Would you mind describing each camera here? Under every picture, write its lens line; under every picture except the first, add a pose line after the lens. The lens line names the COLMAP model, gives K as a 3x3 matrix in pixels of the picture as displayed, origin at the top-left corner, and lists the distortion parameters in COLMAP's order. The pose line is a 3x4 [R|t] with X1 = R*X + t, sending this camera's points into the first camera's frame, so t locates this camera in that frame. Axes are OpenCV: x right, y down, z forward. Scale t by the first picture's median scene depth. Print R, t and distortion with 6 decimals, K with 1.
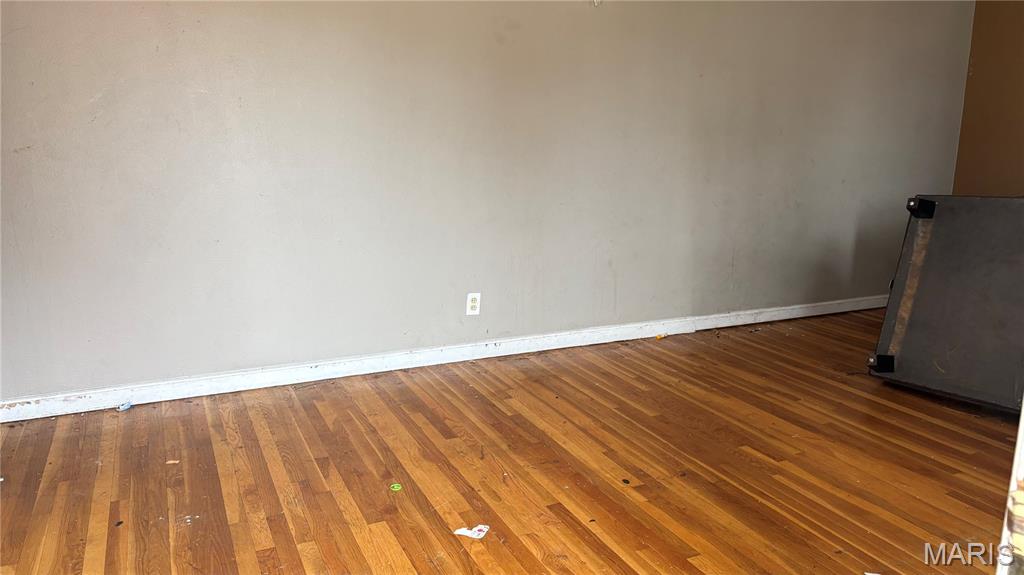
lens RADIAL K [[777.7, 0, 512.4], [0, 777.7, 286.4], [0, 0, 1]] dist [-0.005125, -0.000090]
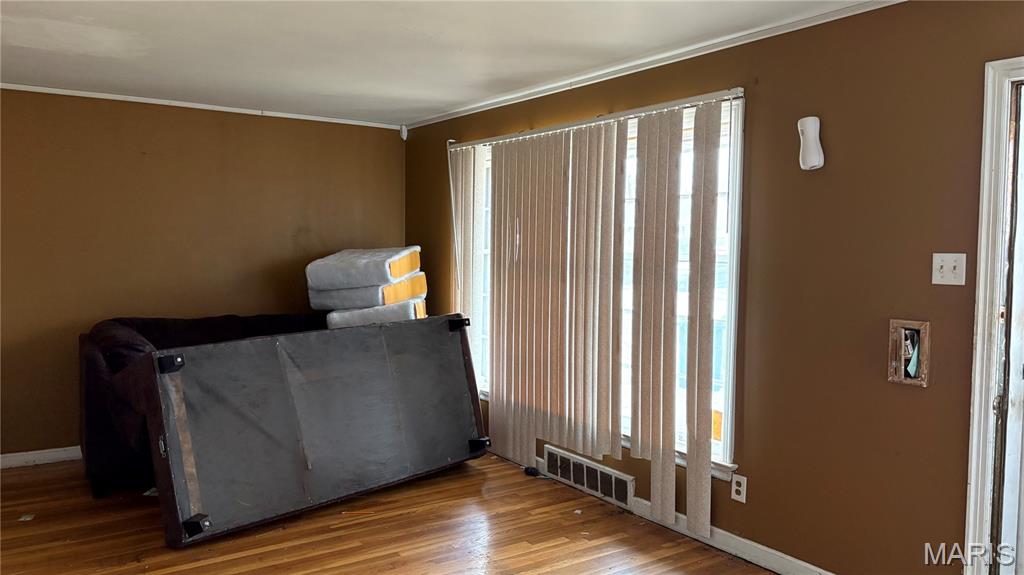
lens RADIAL K [[777.7, 0, 512.6], [0, 777.7, 288.4], [0, 0, 1]] dist [-0.005125, -0.000090]
pose [[-0.170562, -0.064582, 0.983228, -0.530472], [0.186713, 0.977653, 0.096605, -0.212308], [-0.967495, 0.200059, -0.154692, 0.723205]]
